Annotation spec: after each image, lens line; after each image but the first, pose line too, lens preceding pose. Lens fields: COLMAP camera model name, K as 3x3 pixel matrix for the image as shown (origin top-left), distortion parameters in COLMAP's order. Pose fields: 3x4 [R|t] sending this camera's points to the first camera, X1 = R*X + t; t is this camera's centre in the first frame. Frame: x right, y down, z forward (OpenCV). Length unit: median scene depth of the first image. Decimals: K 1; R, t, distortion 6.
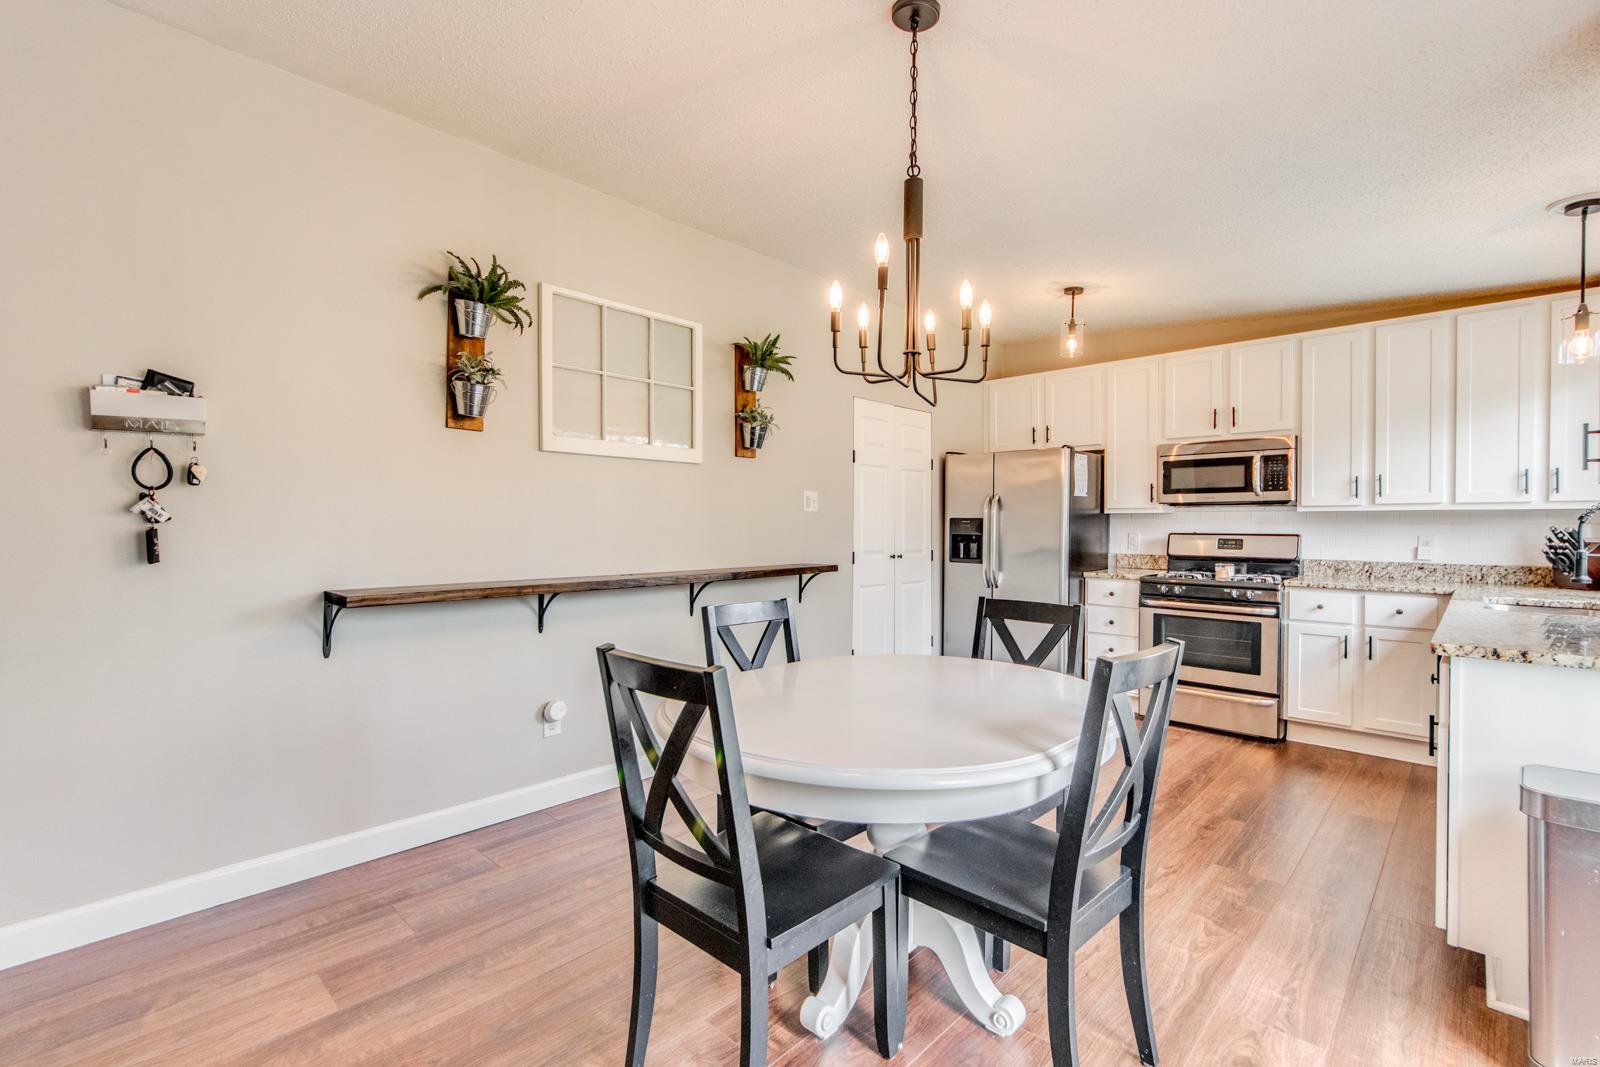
lens RADIAL K [[708.6, 0, 813.6], [0, 708.6, 529.8], [0, 0, 1]] dist [0.007116, -0.001579]
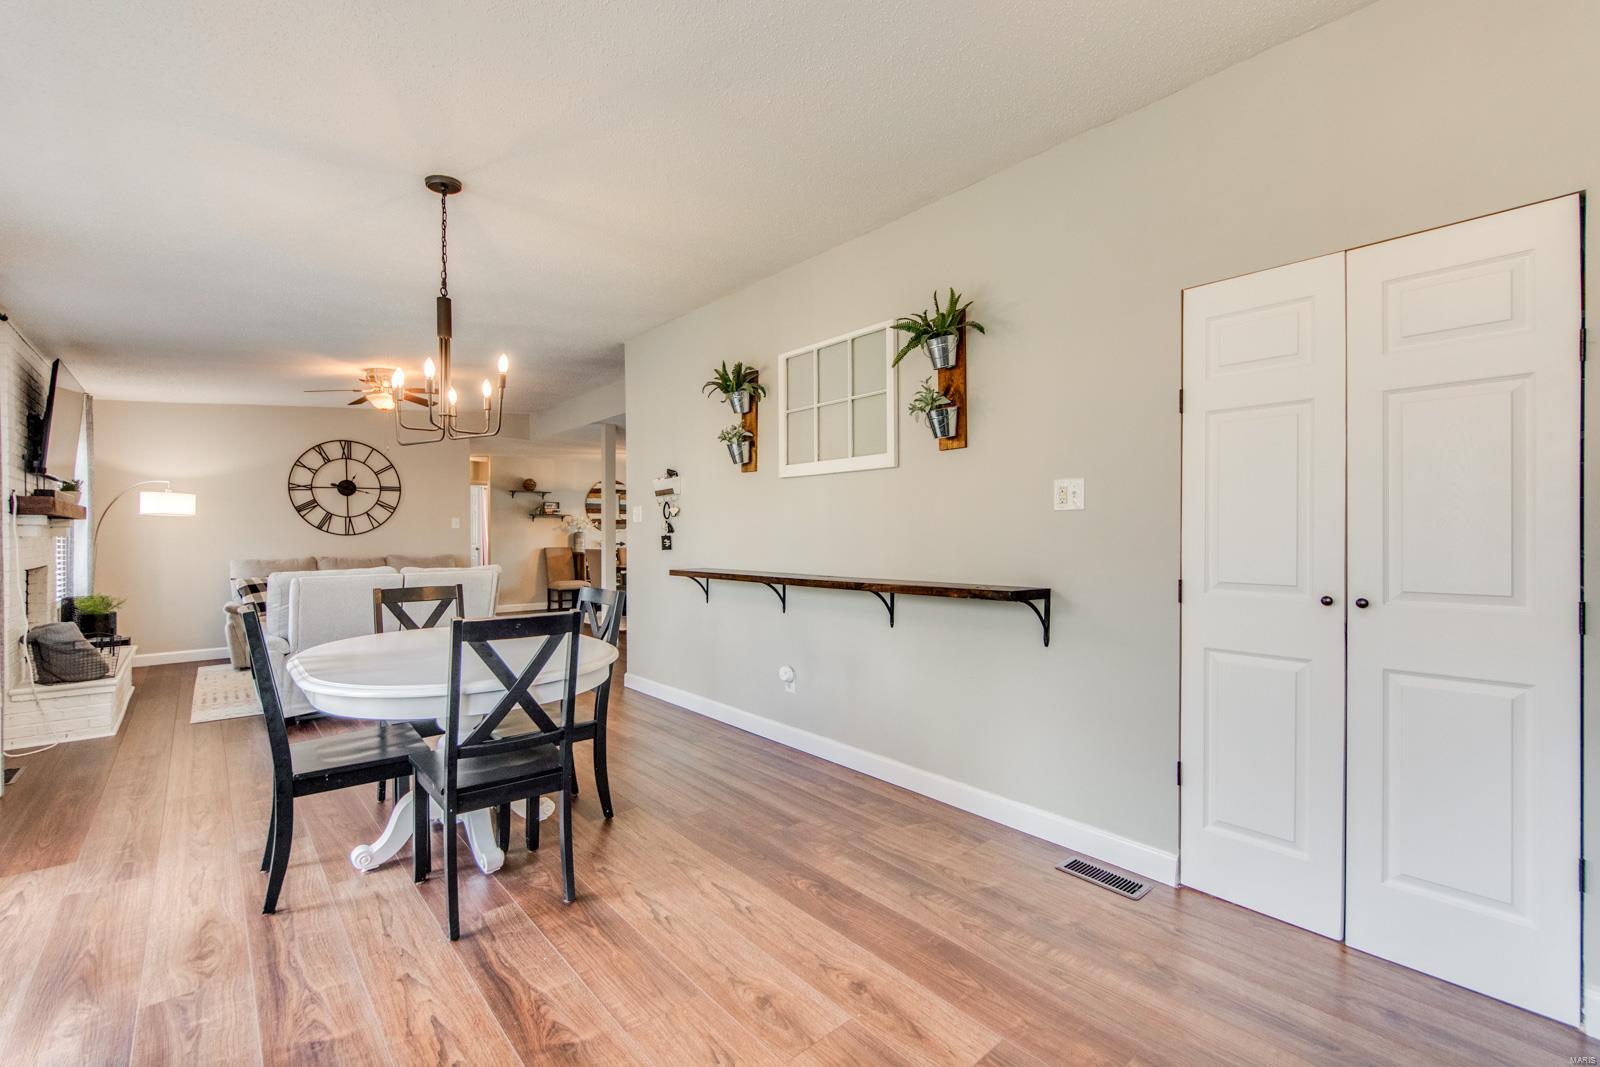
lens RADIAL K [[708.6, 0, 808.4], [0, 708.6, 532.4], [0, 0, 1]] dist [0.007116, -0.001579]
pose [[-0.110310, -0.008976, -0.993857, 0.704970], [-0.008936, 0.999928, -0.008039, 0.002073], [0.993857, 0.007994, -0.110382, 0.886183]]
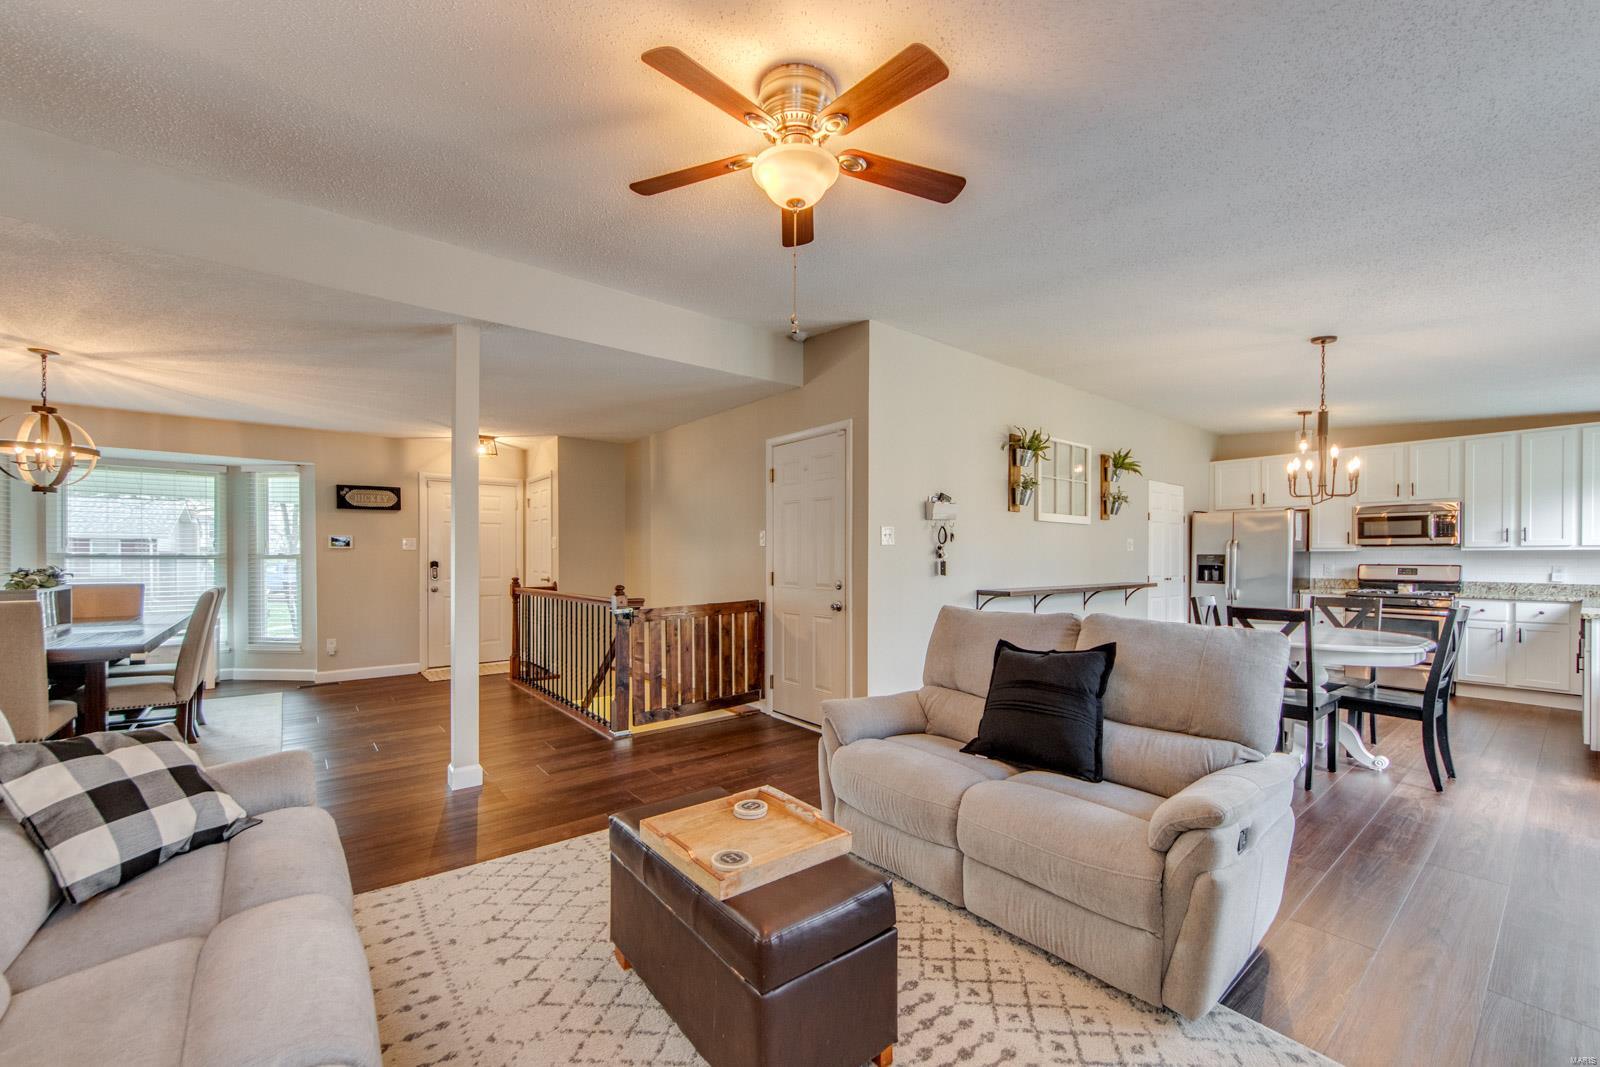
lens RADIAL K [[634.3, 0, 799.5], [0, 634.3, 560.4], [0, 0, 1]] dist [0.002828, 0.000282]
pose [[0.991013, 0.000874, -0.133761, -0.587340], [-0.001335, 0.999993, -0.003358, 0.002530], [0.133757, 0.003507, 0.991008, -0.593132]]
